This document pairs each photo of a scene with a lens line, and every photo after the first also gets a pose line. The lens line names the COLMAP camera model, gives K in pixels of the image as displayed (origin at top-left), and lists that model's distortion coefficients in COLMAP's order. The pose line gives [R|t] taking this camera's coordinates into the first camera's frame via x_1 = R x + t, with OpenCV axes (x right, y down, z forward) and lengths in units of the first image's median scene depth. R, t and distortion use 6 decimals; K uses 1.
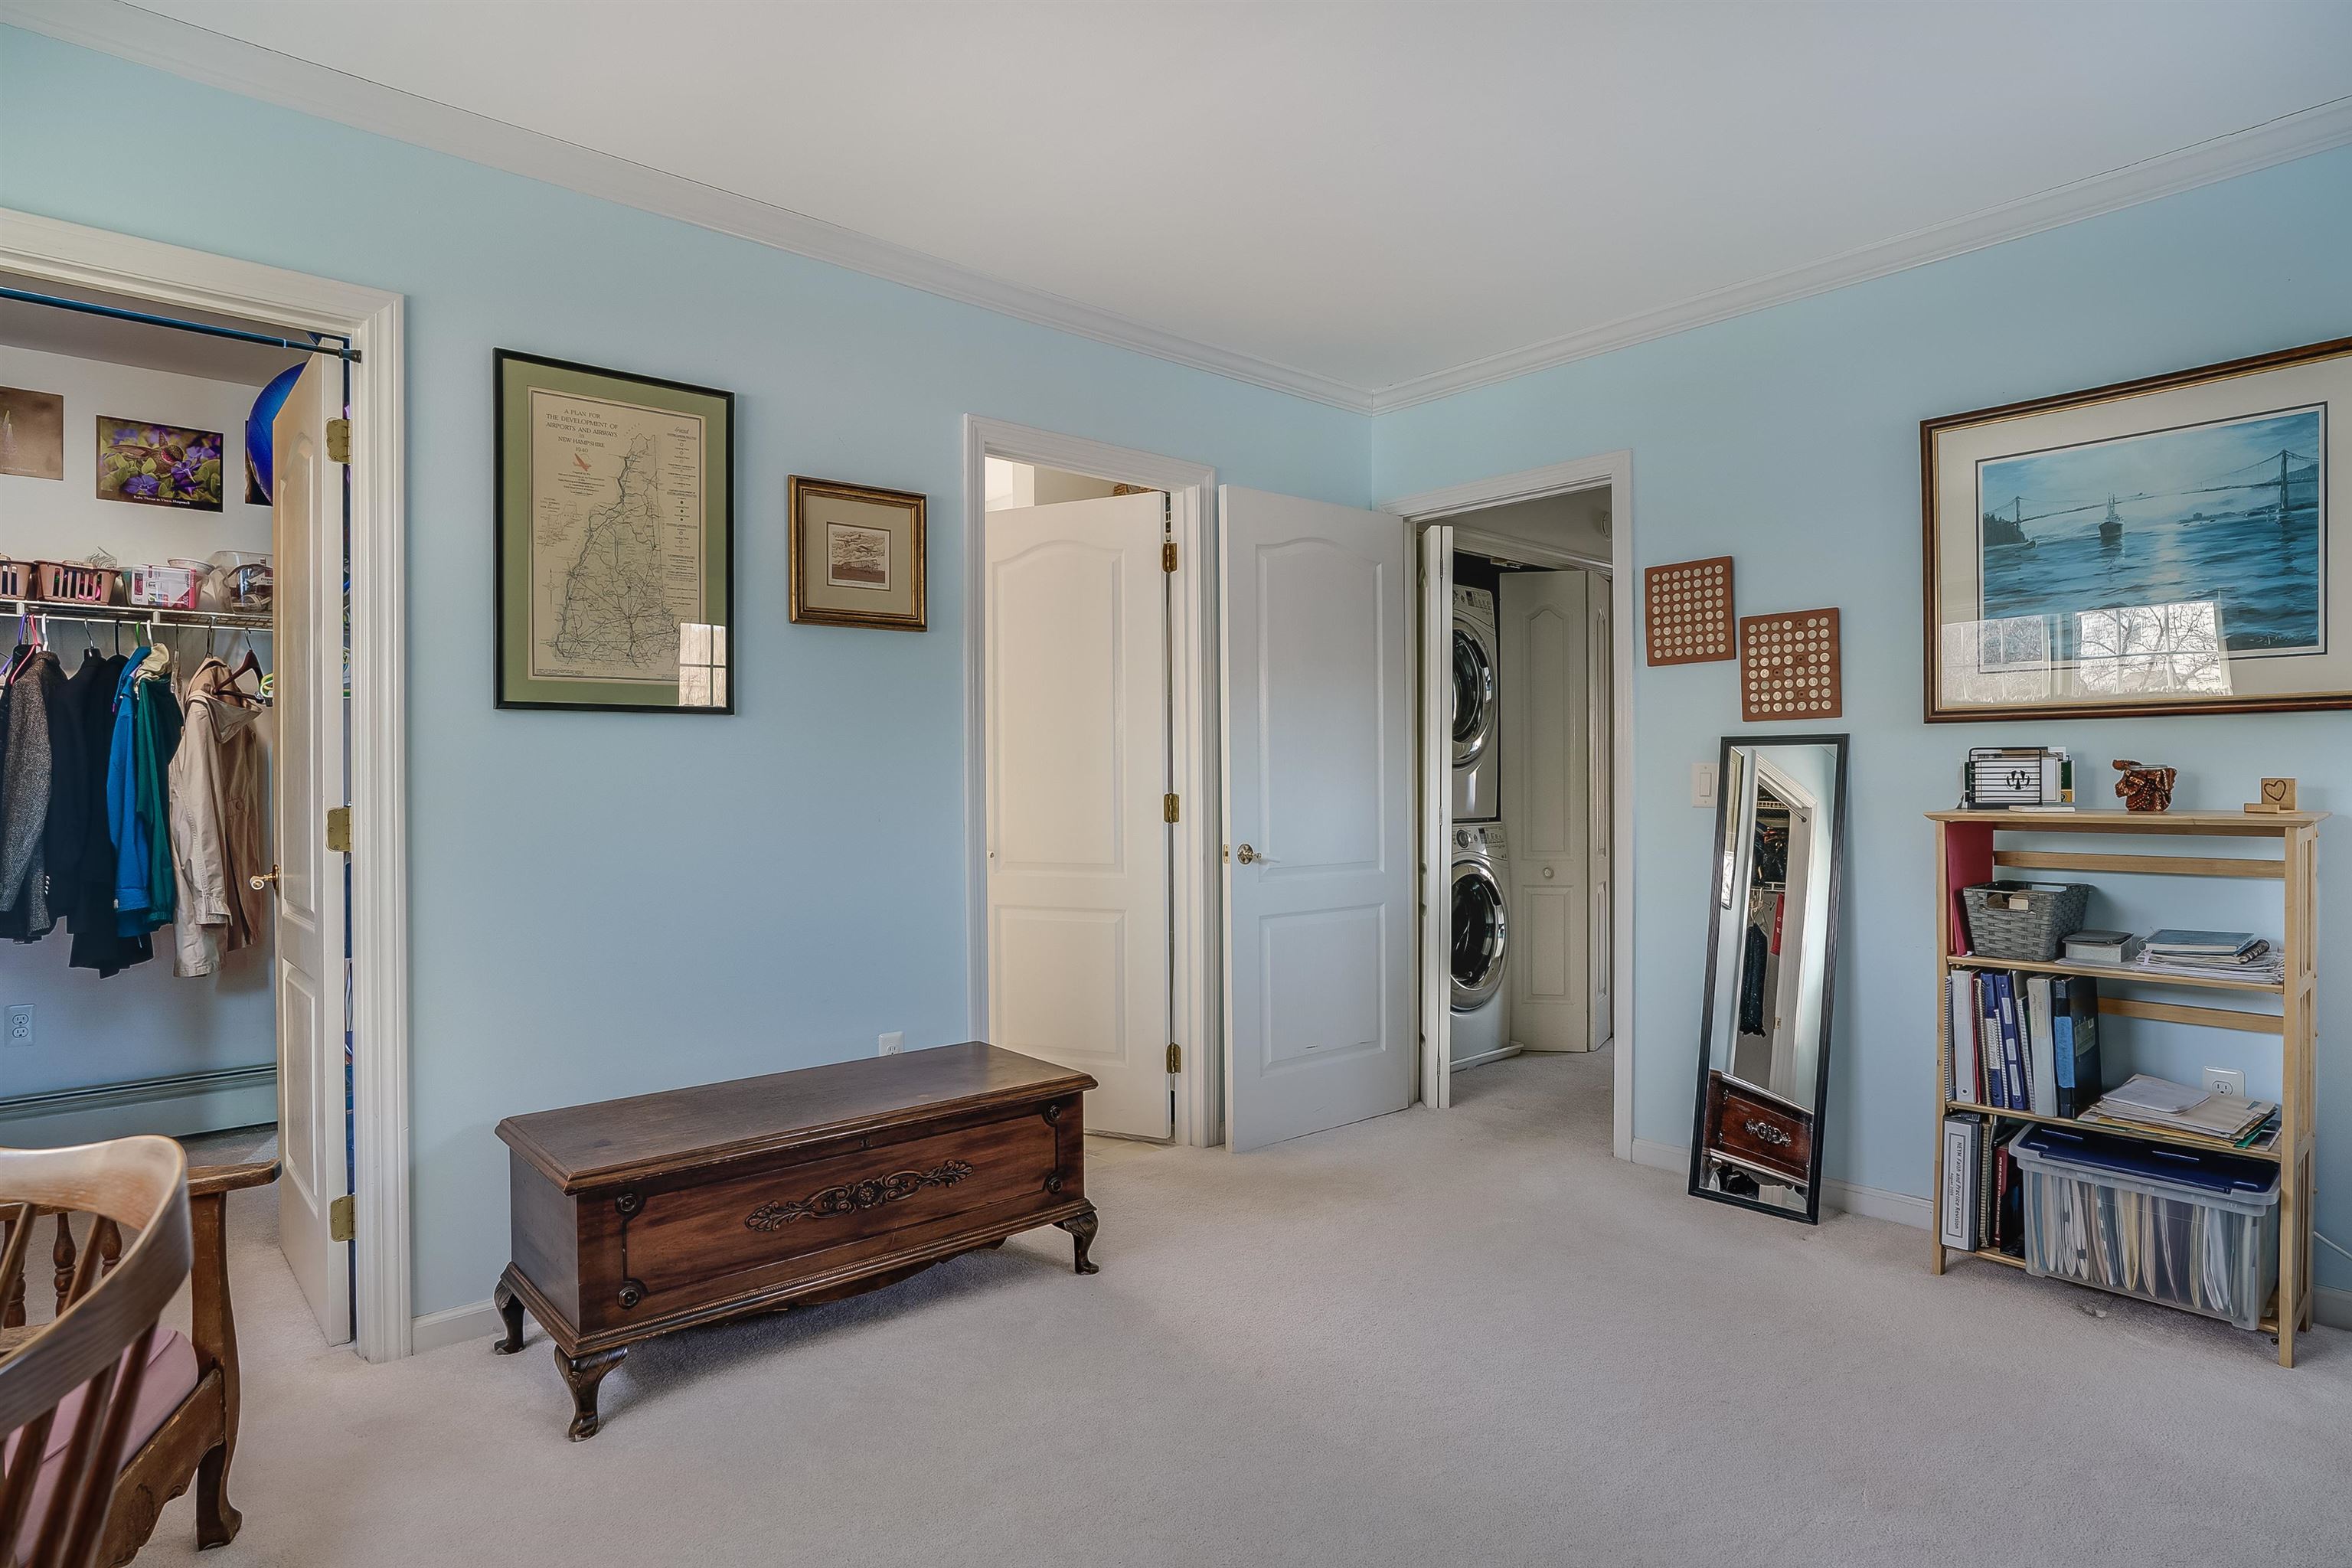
lens RADIAL K [[1250.2, 0, 1167.5], [0, 1250.2, 791.6], [0, 0, 1]] dist [-0.058015, 0.033353]
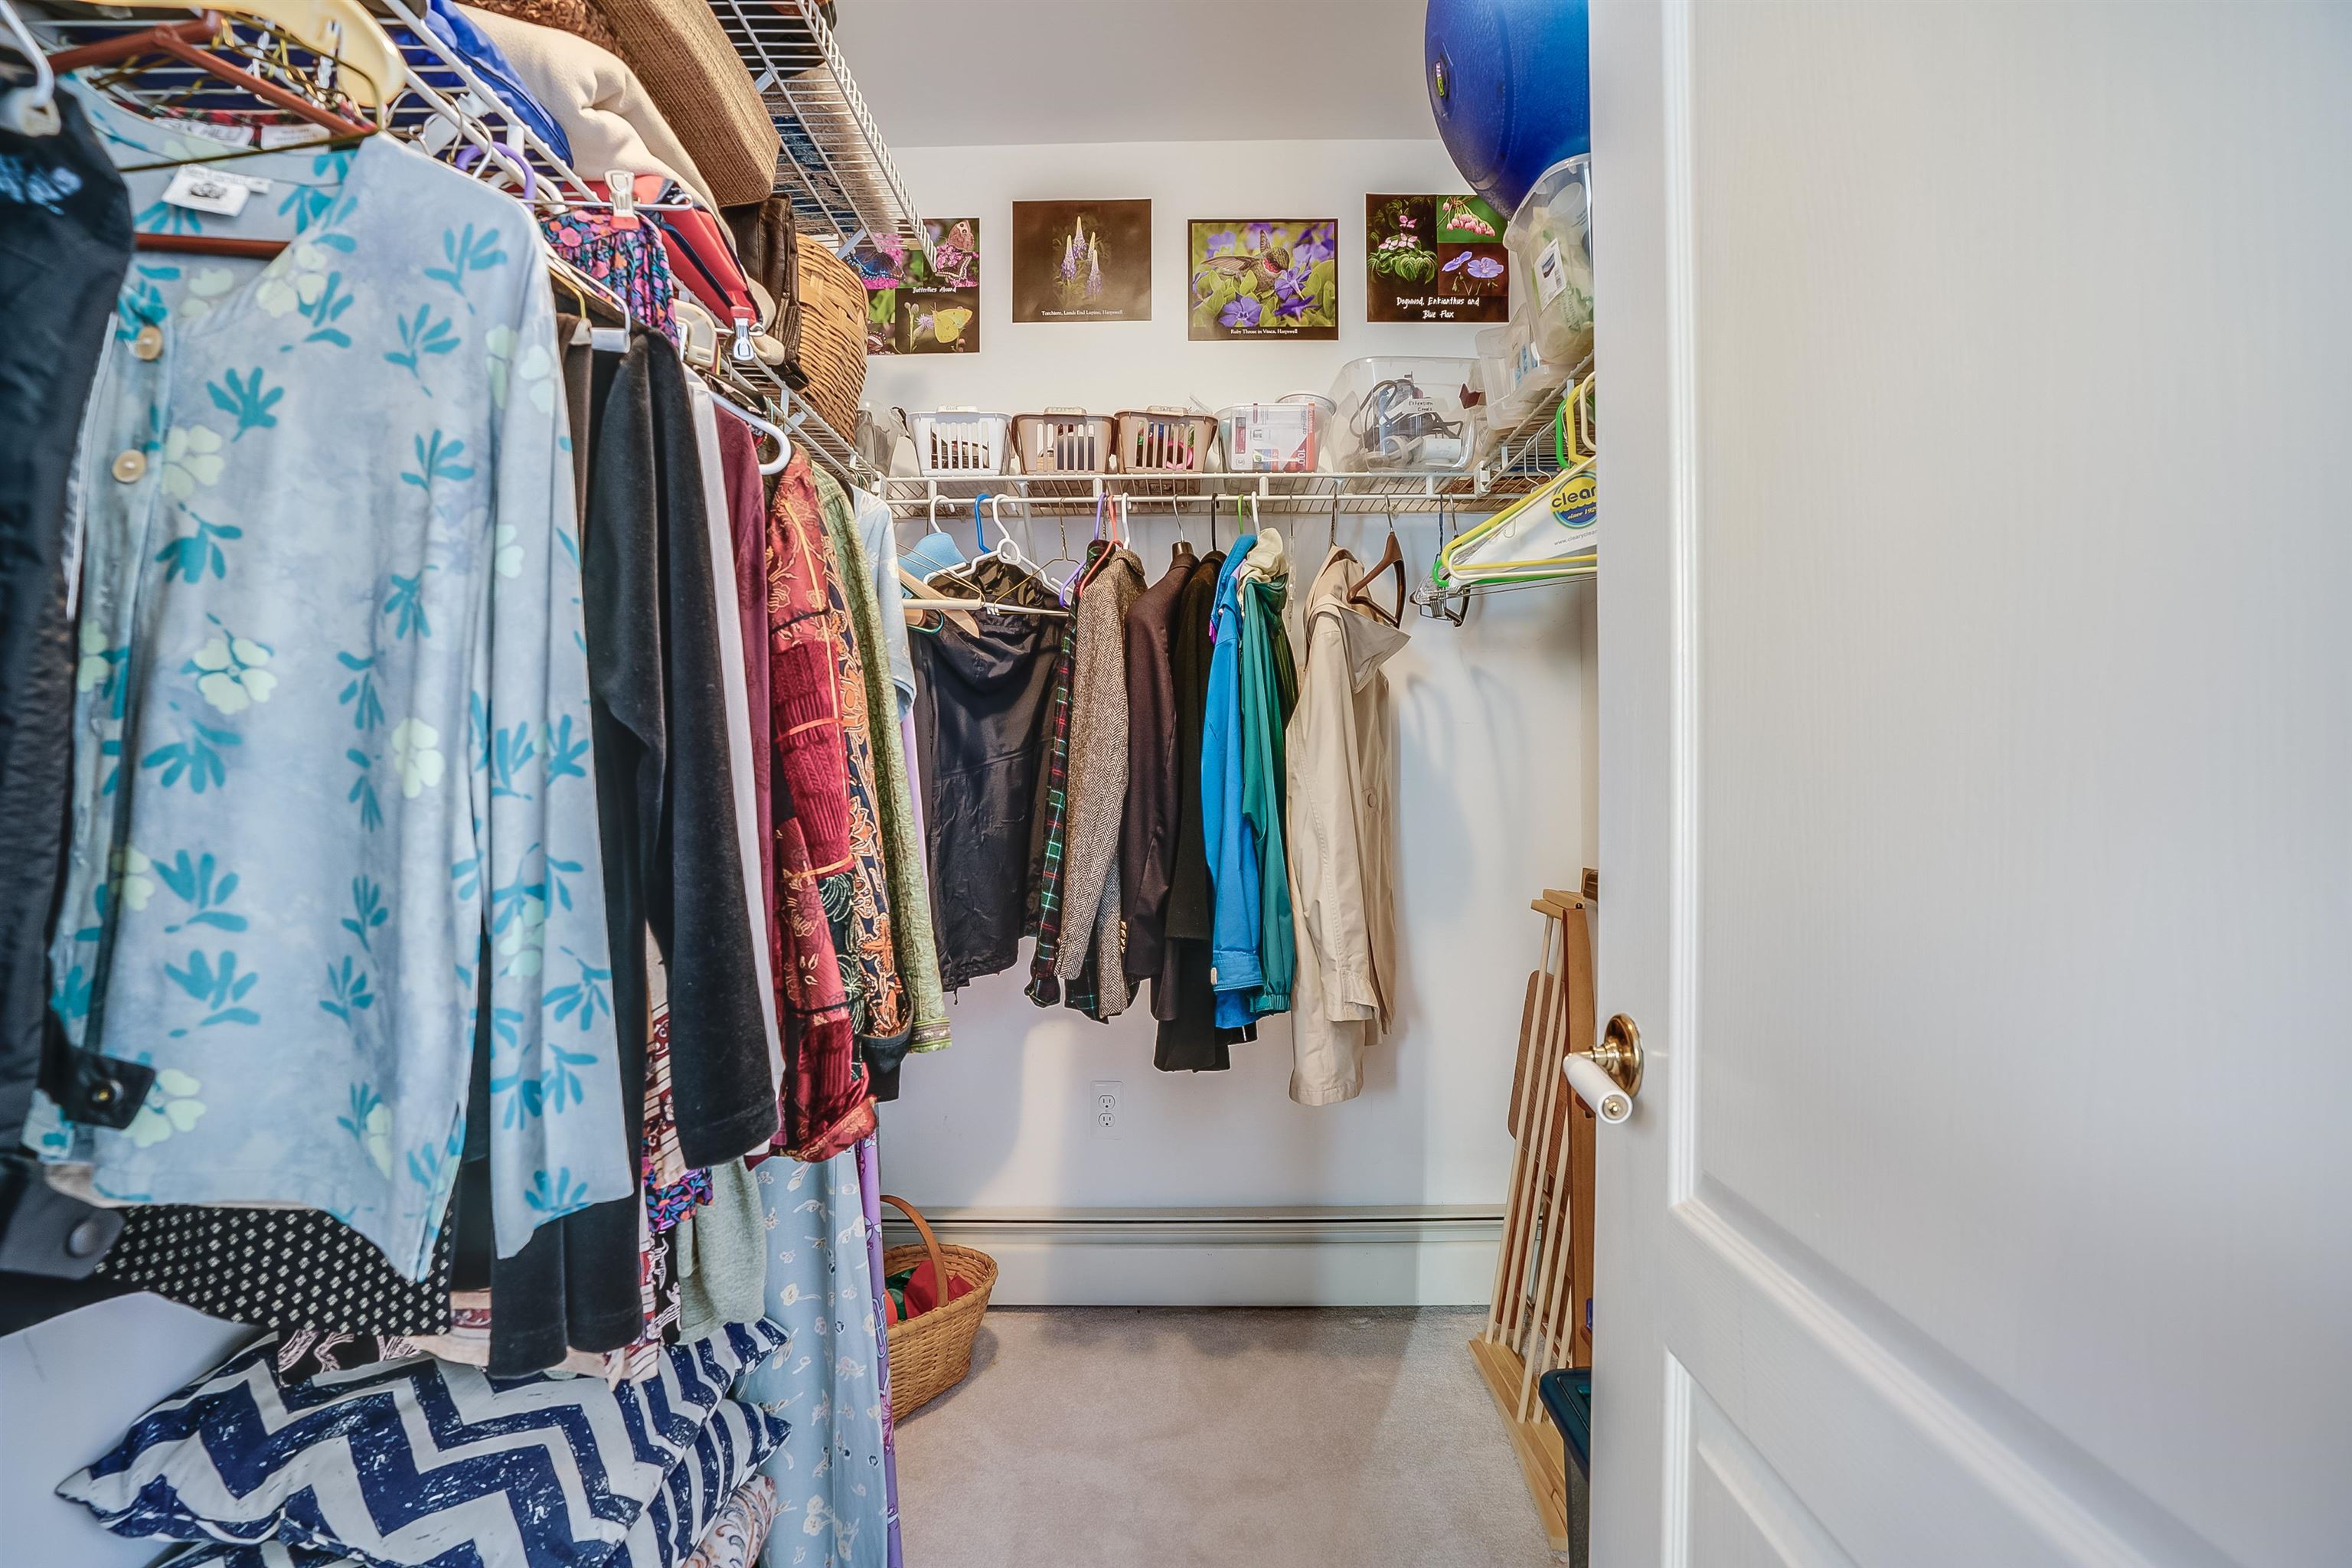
lens RADIAL K [[1047.5, 0, 1176.0], [0, 1047.5, 784.0], [0, 0, 1]] dist [-0.001878, -0.000164]
pose [[0.741958, 0.005281, -0.670425, -0.525080], [-0.001202, 0.999978, 0.006546, 0.000259], [0.670445, -0.004051, 0.741948, 0.599781]]
